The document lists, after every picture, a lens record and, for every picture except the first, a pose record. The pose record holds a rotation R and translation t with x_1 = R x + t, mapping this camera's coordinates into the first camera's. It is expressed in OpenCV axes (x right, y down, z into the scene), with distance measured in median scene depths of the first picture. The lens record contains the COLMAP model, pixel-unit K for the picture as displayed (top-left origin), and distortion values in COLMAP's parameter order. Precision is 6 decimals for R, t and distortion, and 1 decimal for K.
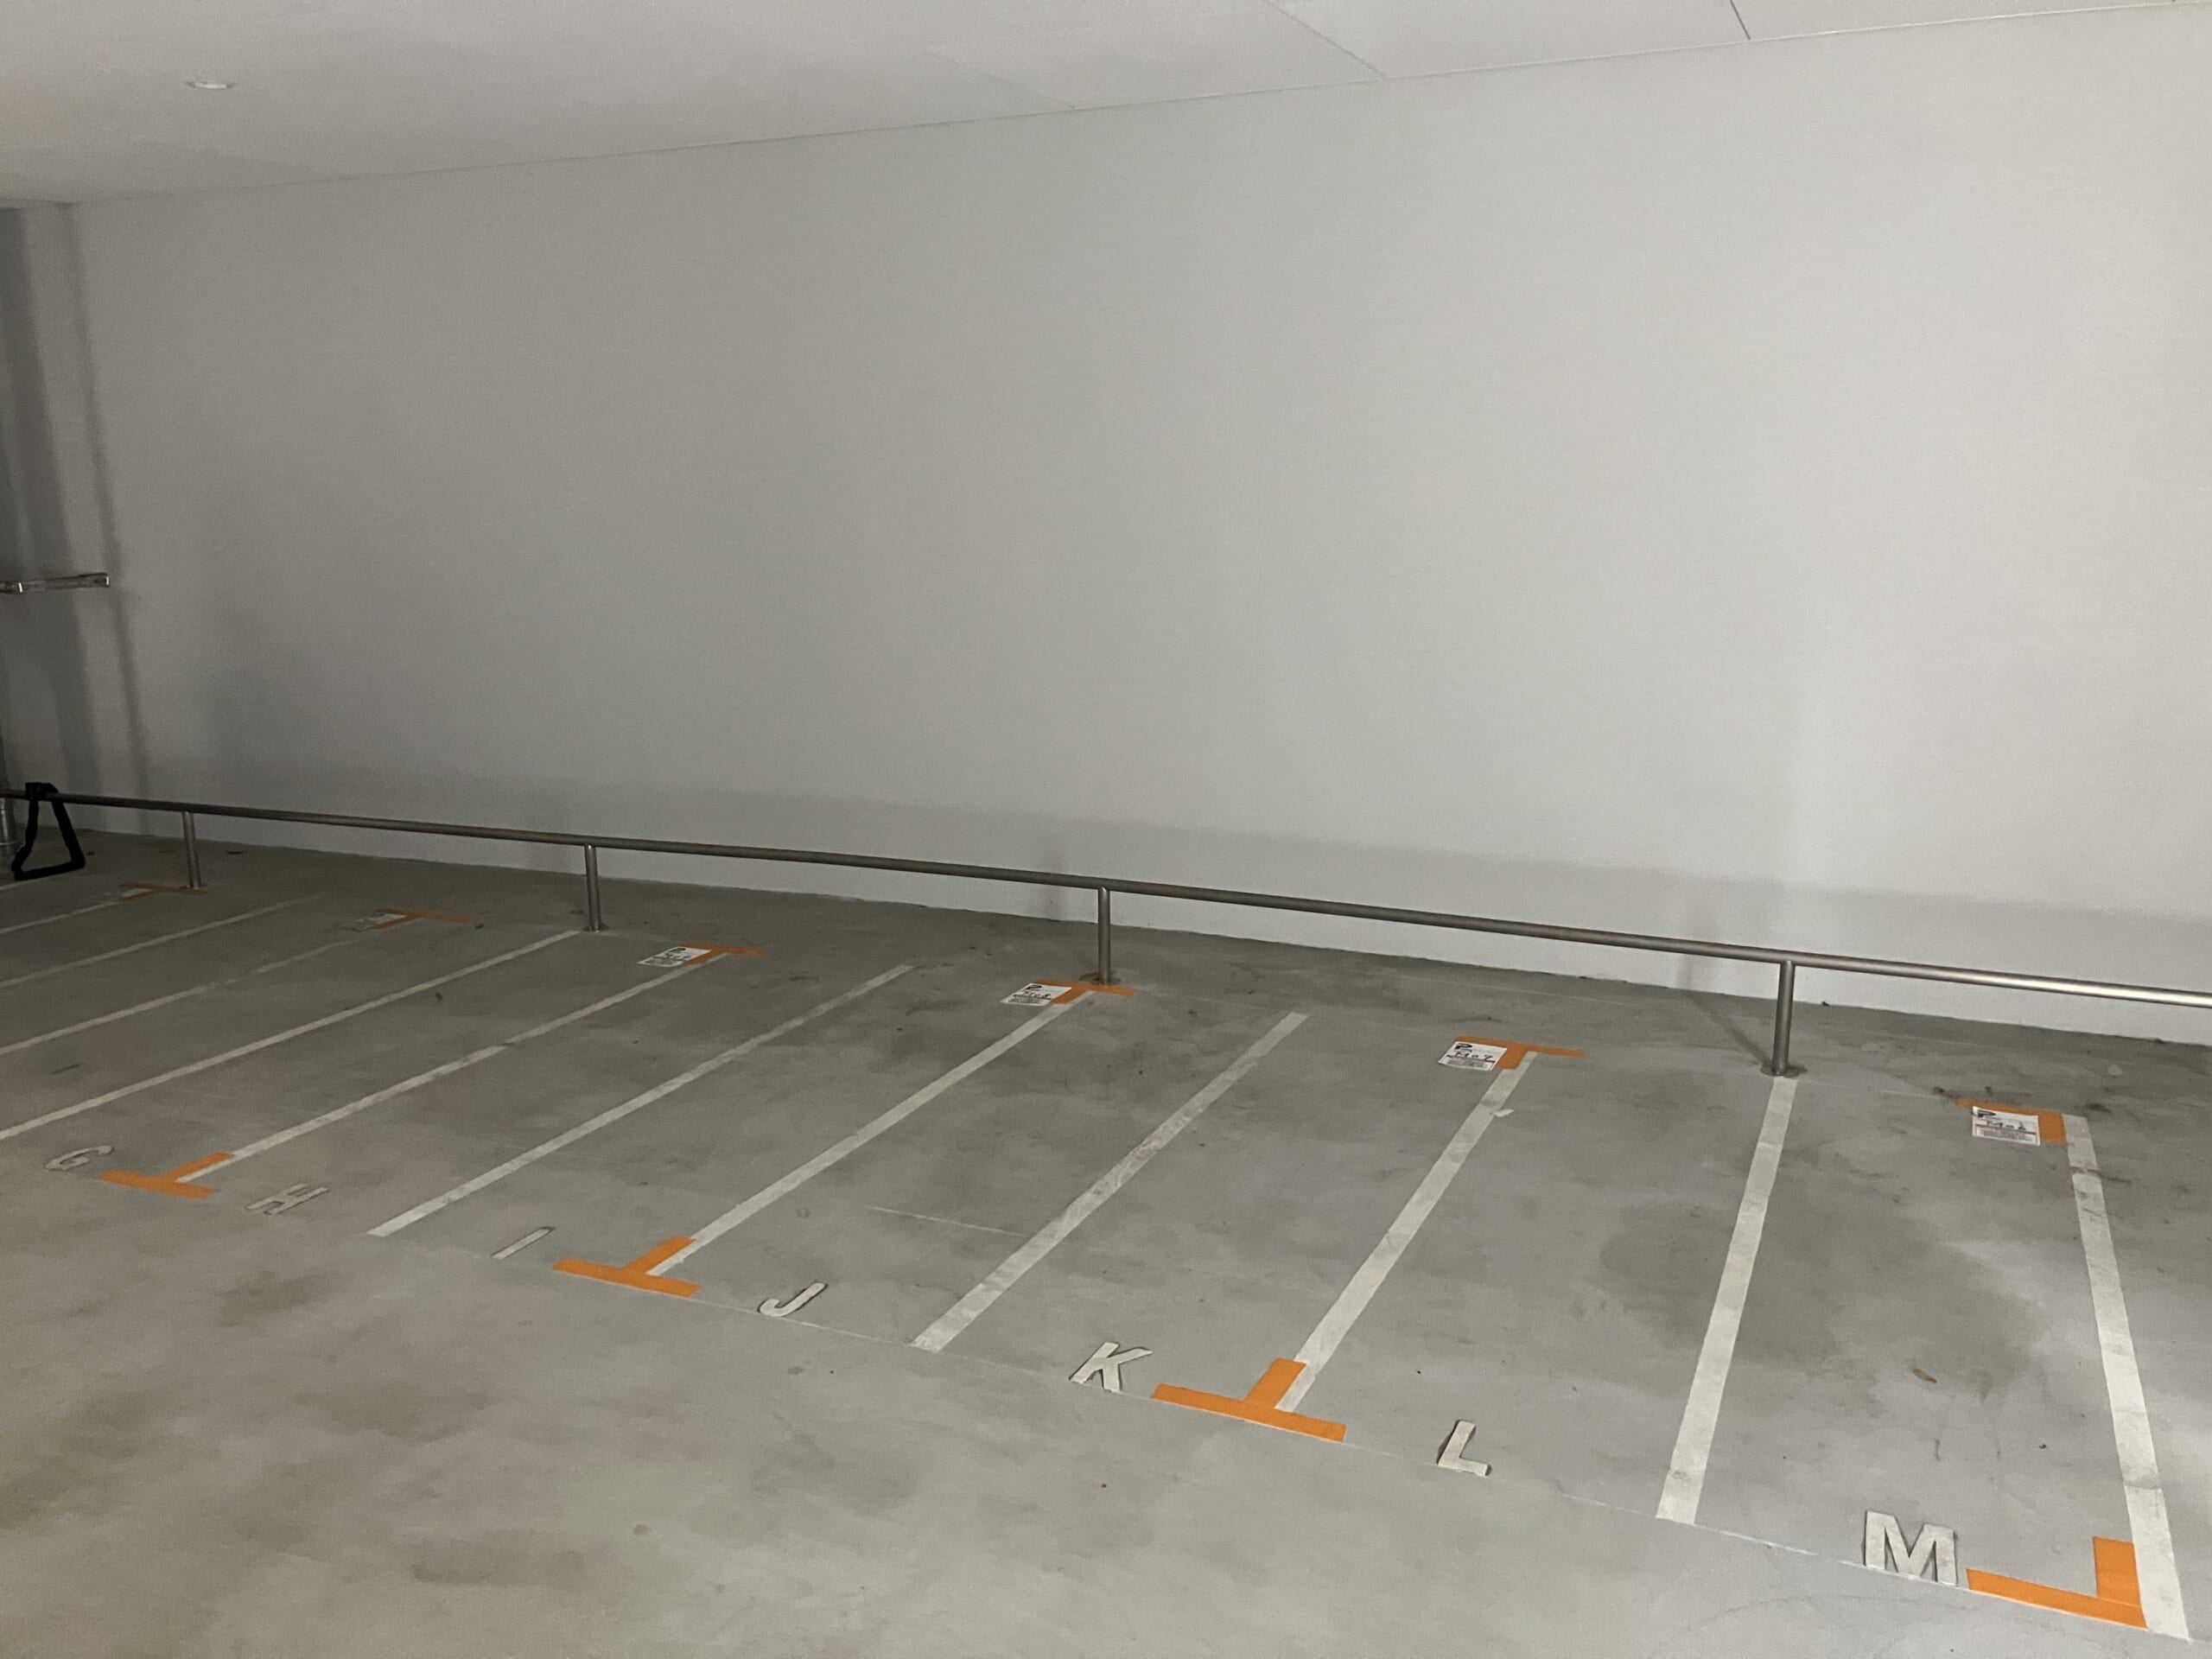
lens RADIAL K [[1853.9, 0, 1106.0], [0, 1853.9, 829.5], [0, 0, 1]] dist [0.048917, -0.059974]
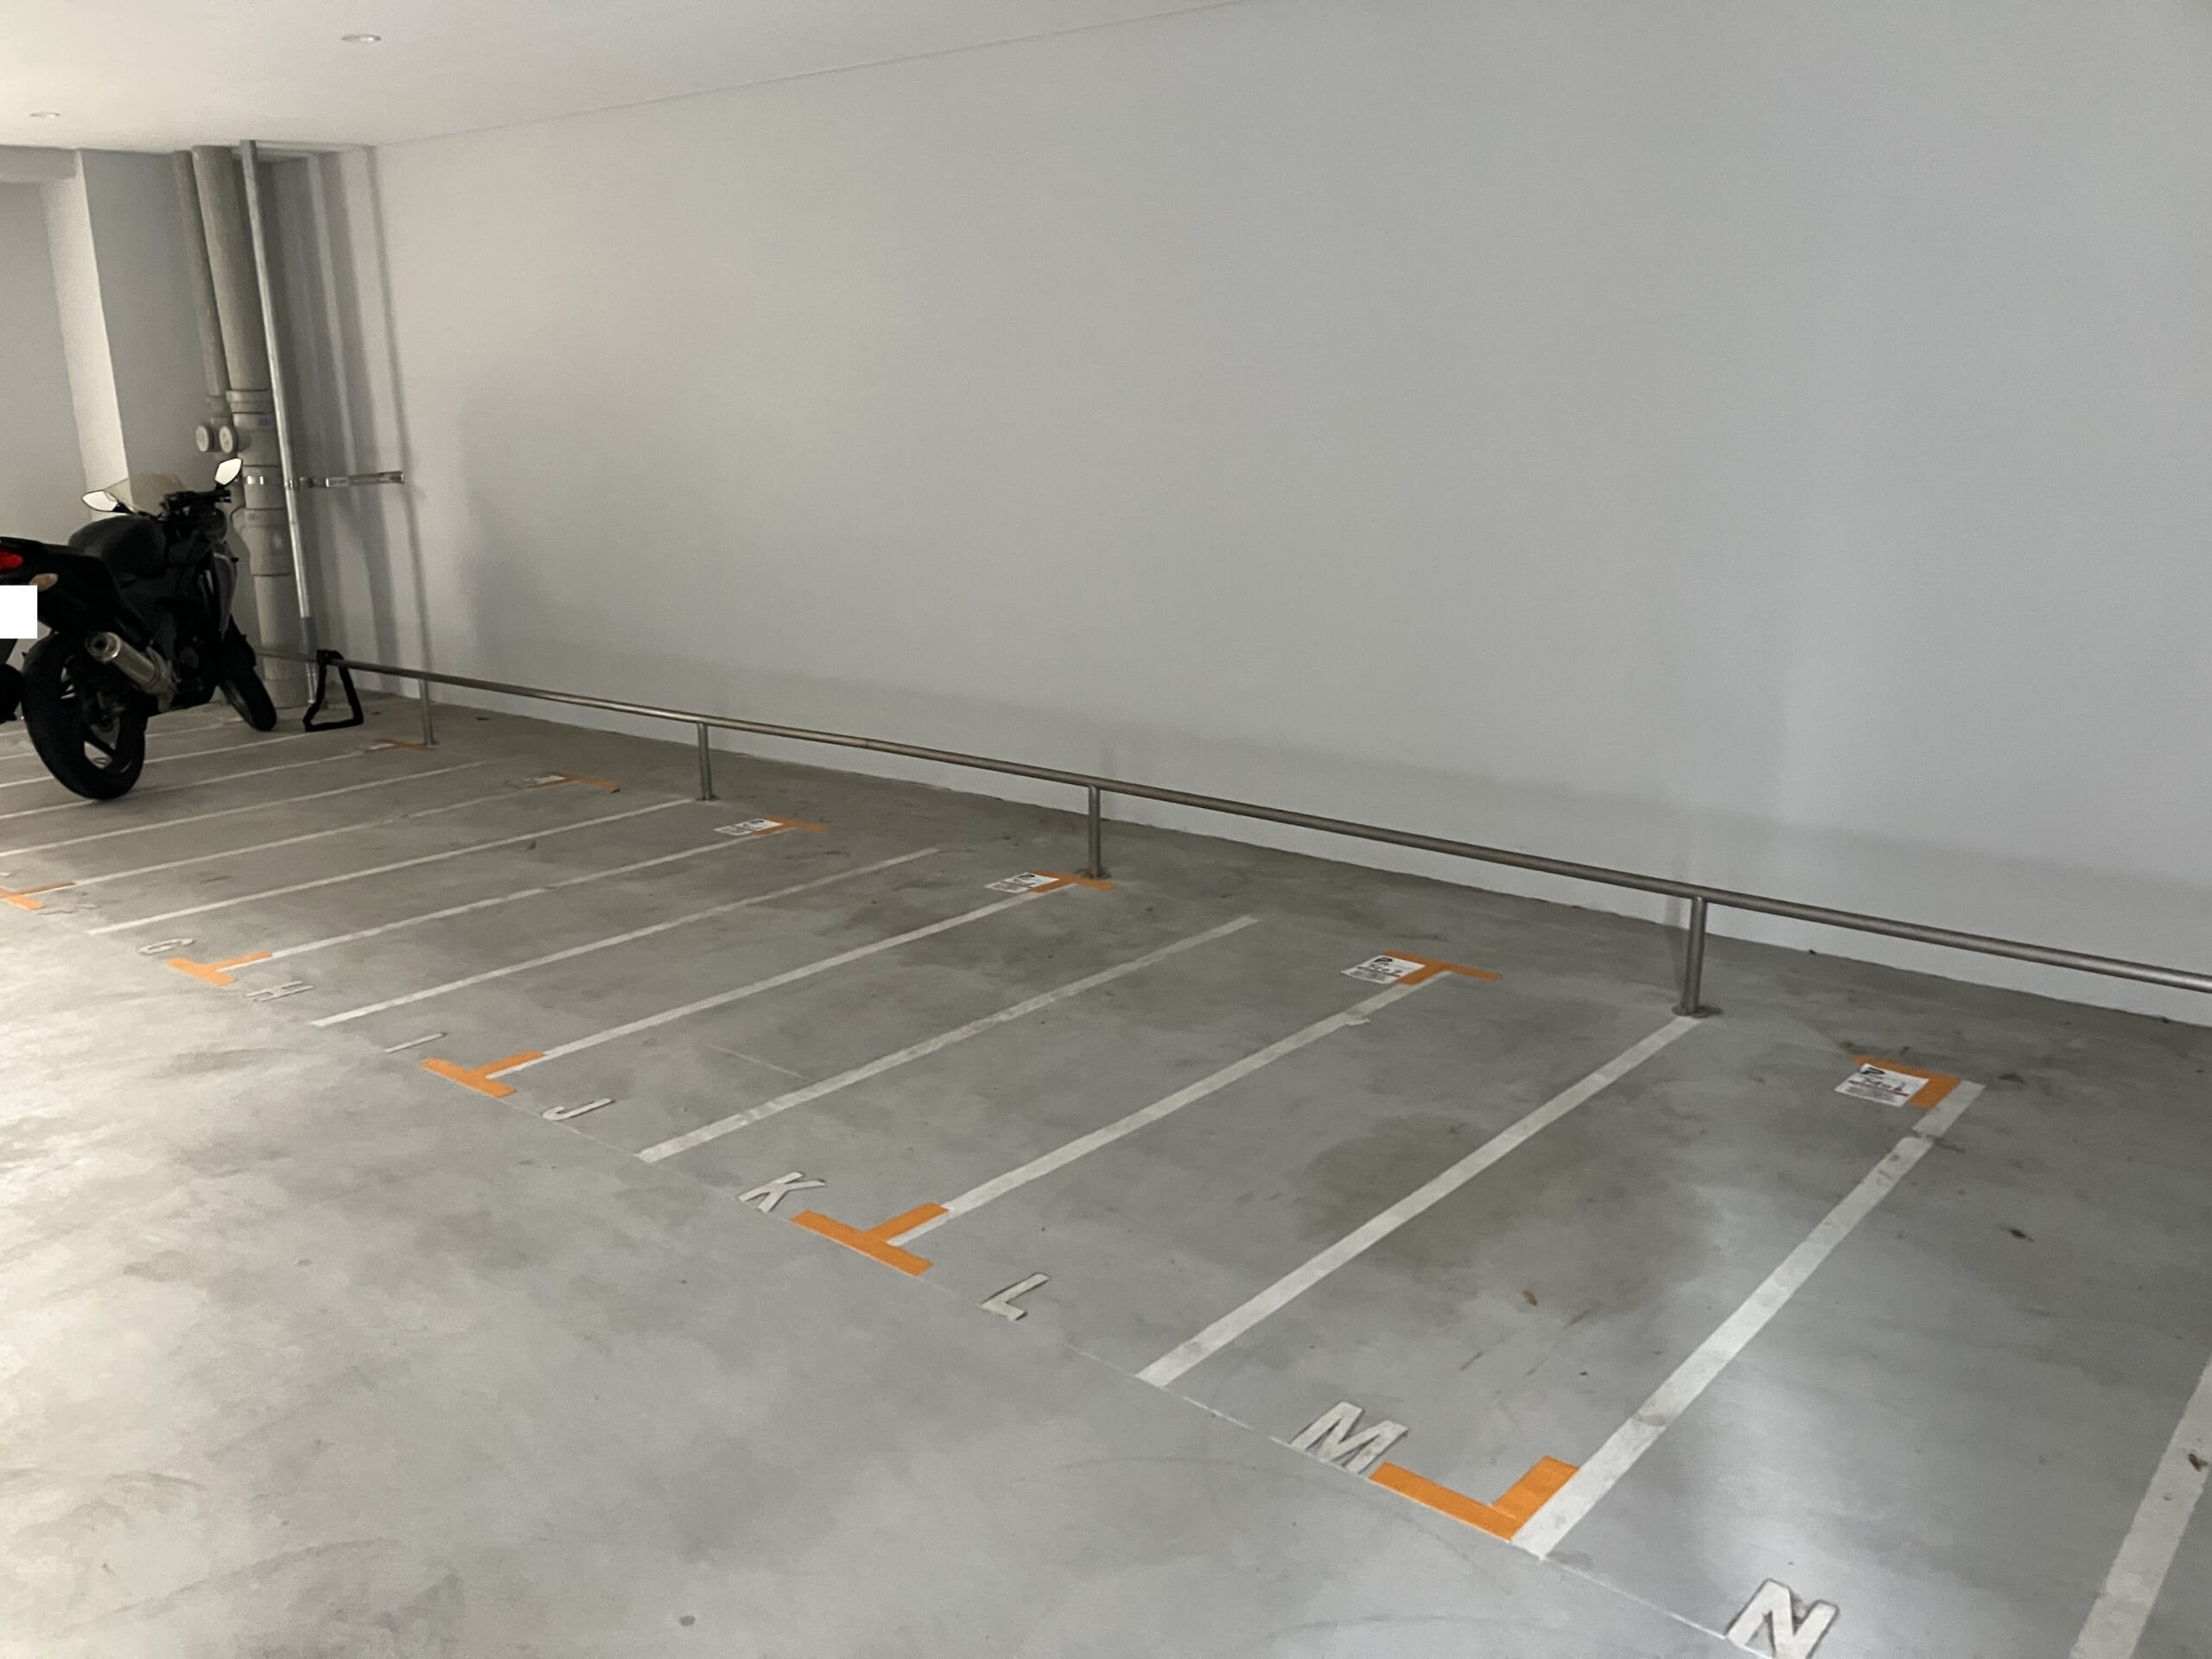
lens RADIAL K [[1818.1, 0, 1082.0], [0, 1818.1, 882.6], [0, 0, 1]] dist [0.089863, -0.168568]
pose [[0.960639, 0.073500, -0.267900, 0.325453], [-0.053940, 0.995361, 0.079663, 0.004781], [0.272513, -0.062077, 0.960148, 0.005541]]
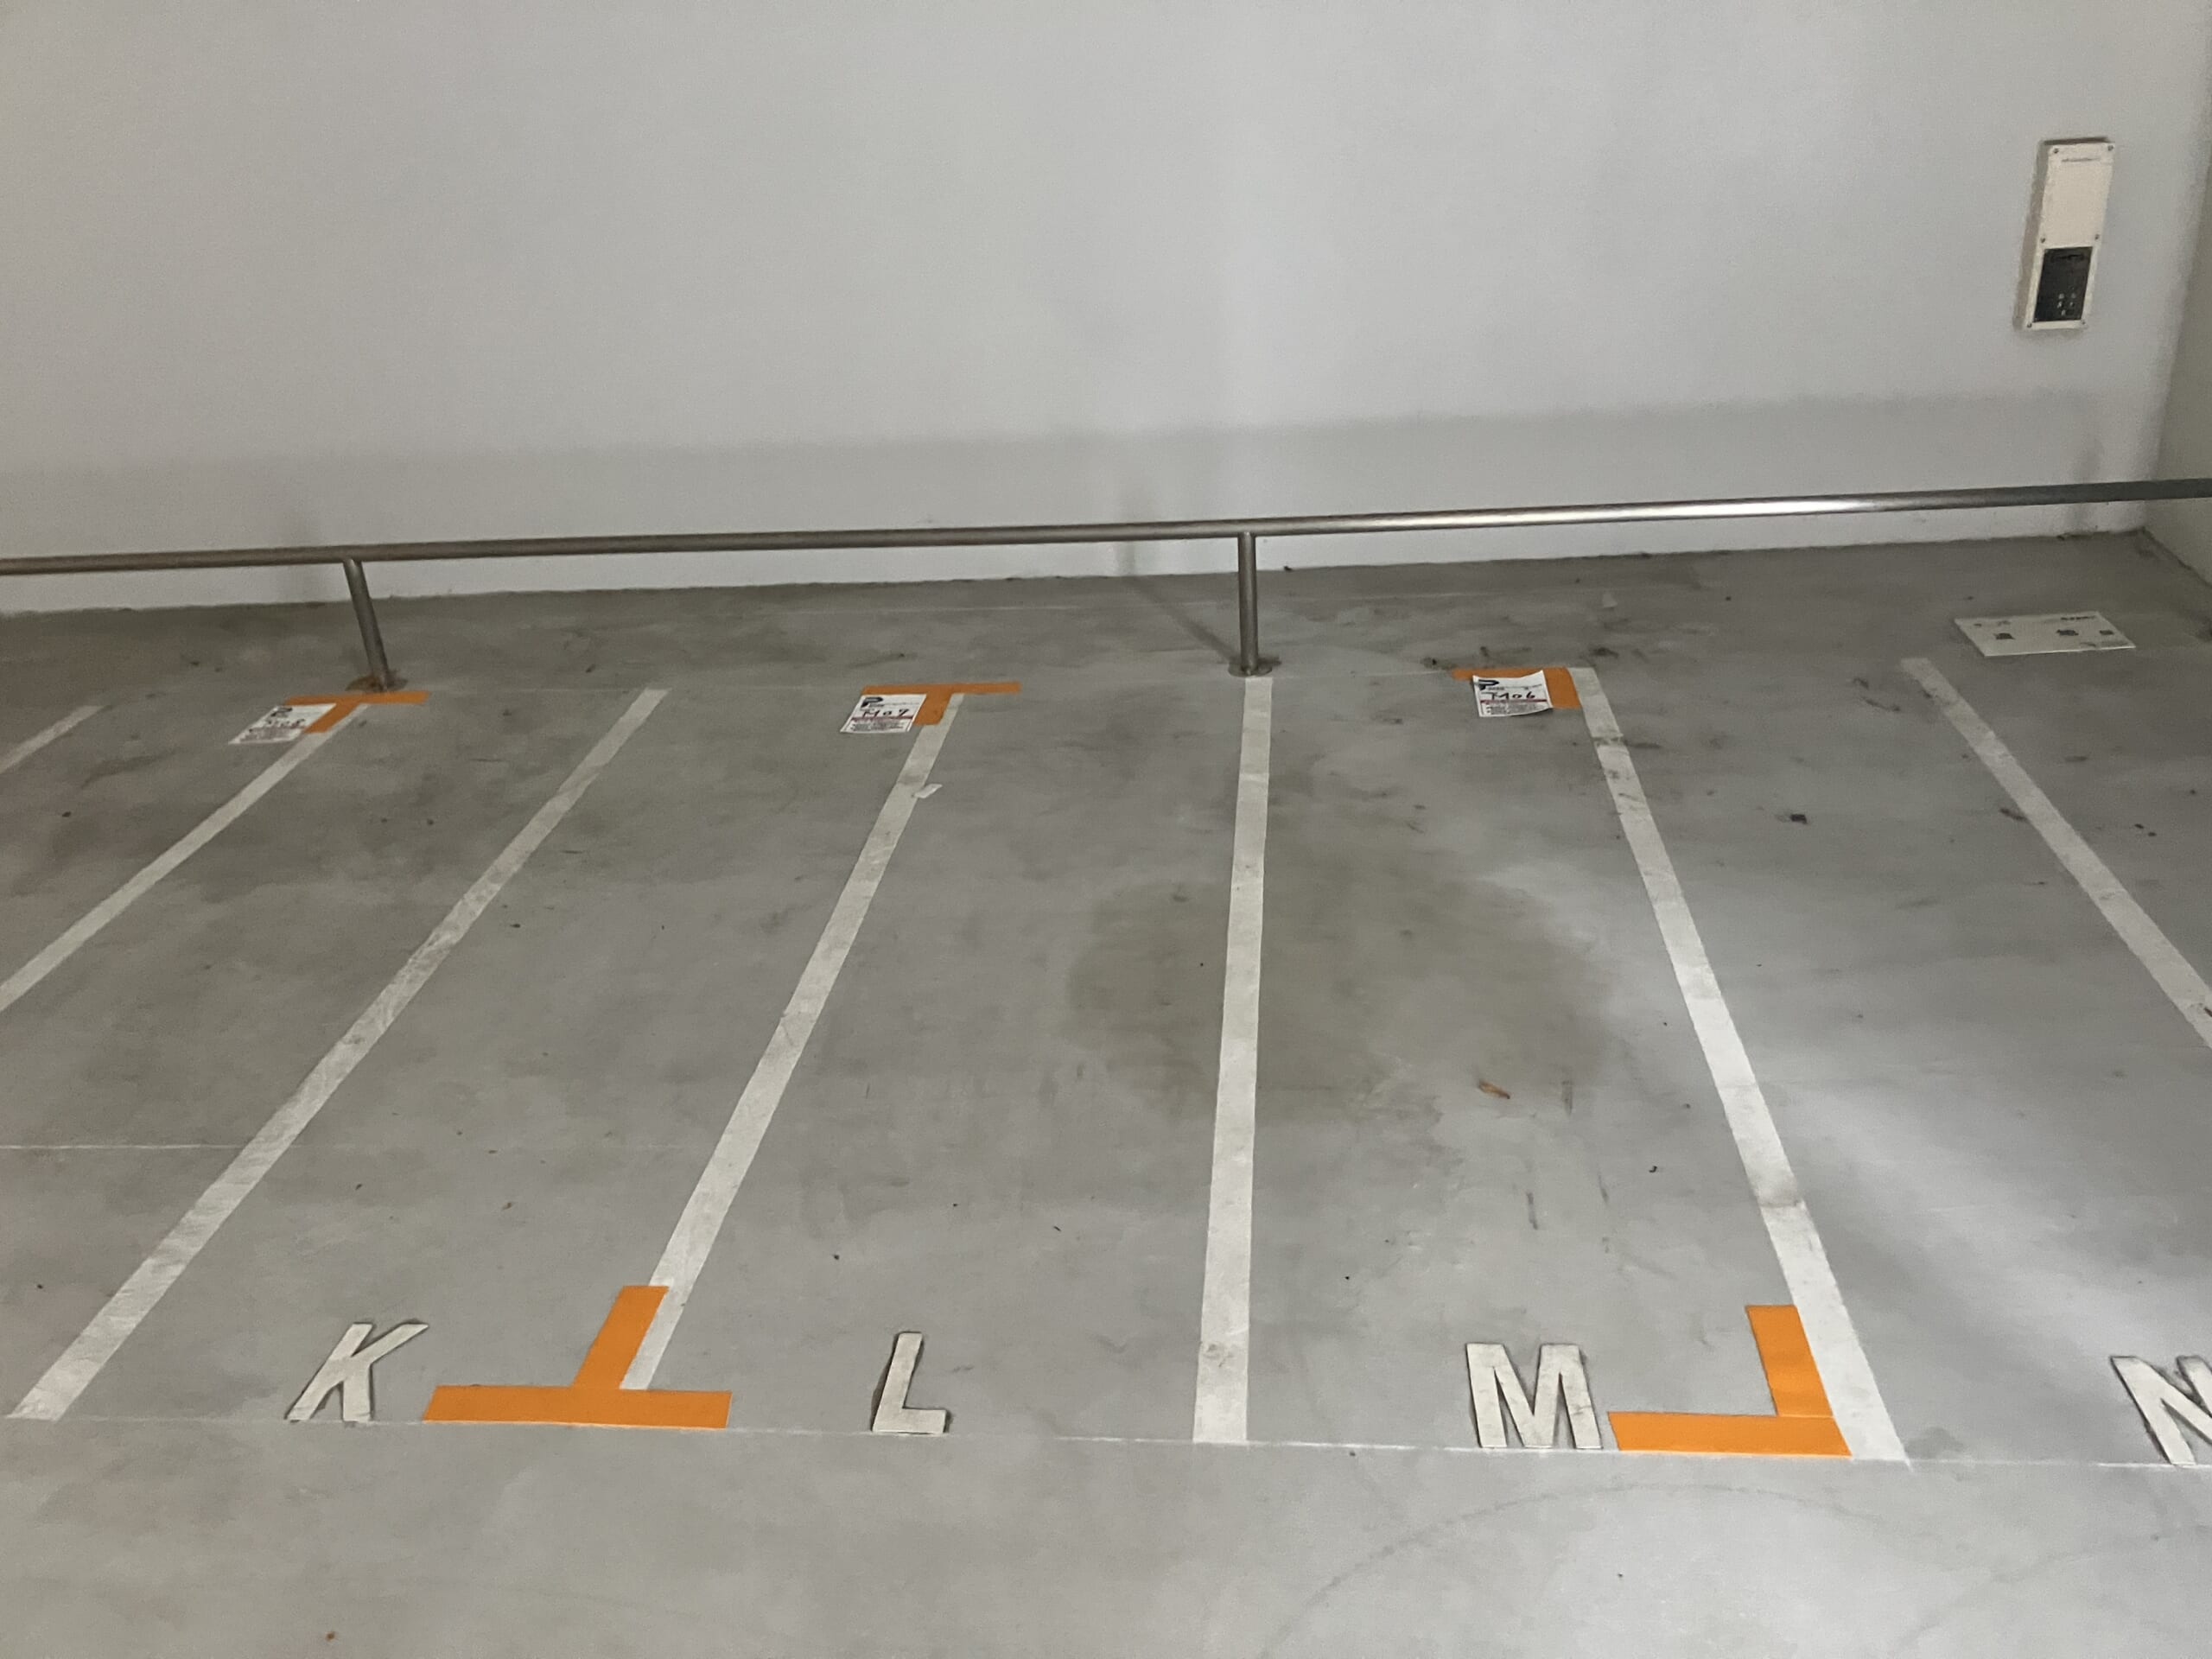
lens RADIAL K [[1853.9, 0, 1106.0], [0, 1853.9, 829.5], [0, 0, 1]] dist [0.048917, -0.059974]
pose [[0.947050, -0.190059, 0.258794, 0.081840], [0.126179, 0.961445, 0.244339, -0.009328], [-0.295255, -0.198747, 0.934518, 0.260666]]
